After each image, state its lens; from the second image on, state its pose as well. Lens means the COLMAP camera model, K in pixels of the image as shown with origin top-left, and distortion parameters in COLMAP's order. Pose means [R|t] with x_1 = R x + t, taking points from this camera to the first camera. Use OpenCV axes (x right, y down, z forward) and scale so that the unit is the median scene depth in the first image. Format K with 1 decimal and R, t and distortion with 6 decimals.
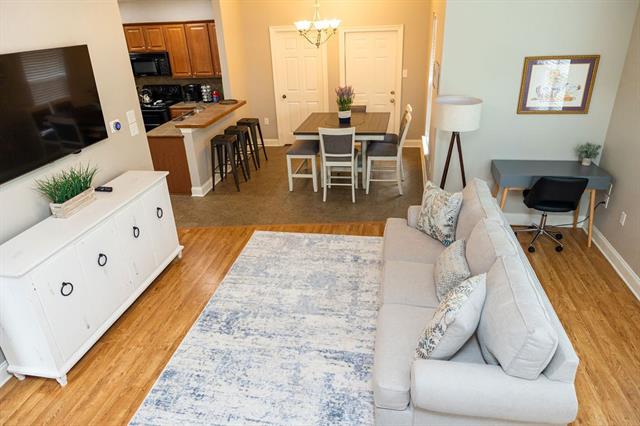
lens RADIAL K [[427.7, 0, 320.0], [0, 427.7, 213.0], [0, 0, 1]] dist [0.003121, 0.000597]
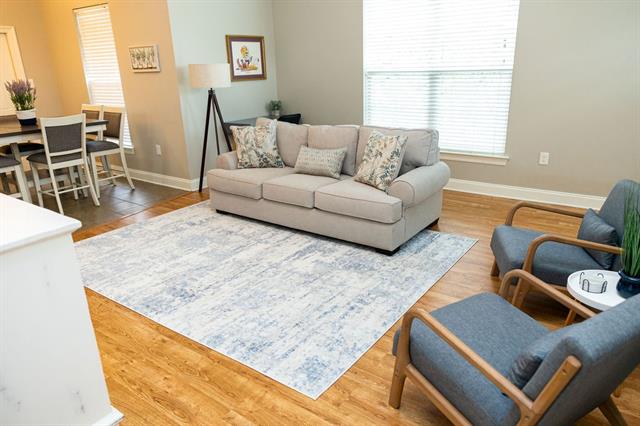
lens RADIAL K [[443.8, 0, 320.0], [0, 443.8, 213.0], [0, 0, 1]] dist [0.014032, 0.002228]
pose [[0.439698, -0.256447, 0.860756, -0.421619], [0.395435, 0.915758, 0.070834, 0.085548], [-0.806410, 0.309227, 0.504065, 0.172479]]
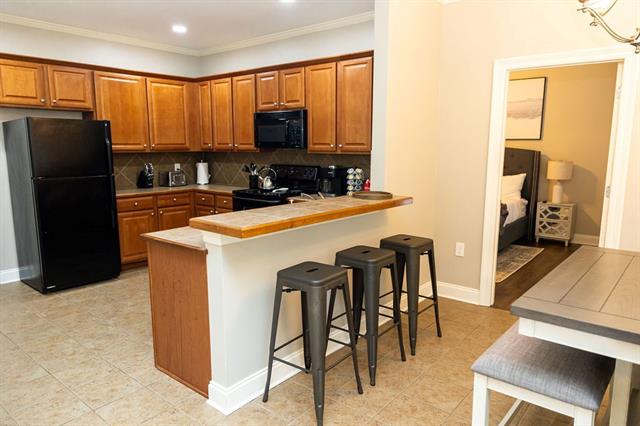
lens RADIAL K [[443.8, 0, 320.0], [0, 443.8, 213.0], [0, 0, 1]] dist [0.014032, 0.002228]
pose [[0.872712, 0.119747, -0.473322, -0.035515], [-0.243924, 0.946733, -0.210232, -0.130731], [0.422935, 0.298927, 0.855435, 0.589377]]
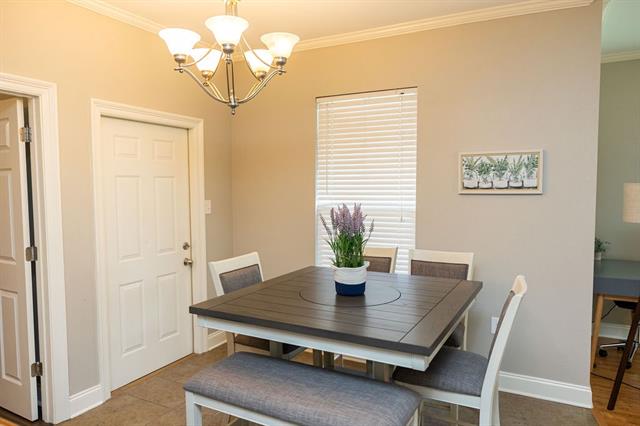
lens RADIAL K [[443.8, 0, 320.0], [0, 443.8, 213.0], [0, 0, 1]] dist [0.014032, 0.002228]
pose [[0.305659, -0.012624, 0.952057, -0.305278], [0.400422, 0.908894, -0.116504, -0.216508], [-0.863849, 0.416835, 0.282867, 0.789203]]
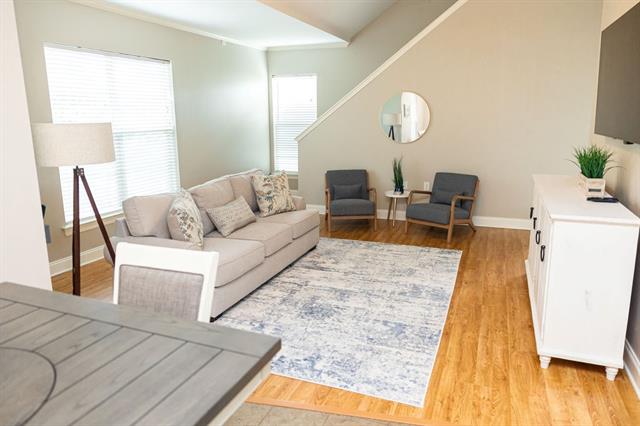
lens RADIAL K [[443.8, 0, 320.0], [0, 443.8, 213.0], [0, 0, 1]] dist [0.014032, 0.002228]
pose [[-0.980112, 0.009039, 0.198240, -0.106520], [0.127872, 0.792690, 0.596063, -0.311169], [-0.151755, 0.609558, -0.778081, 0.956066]]
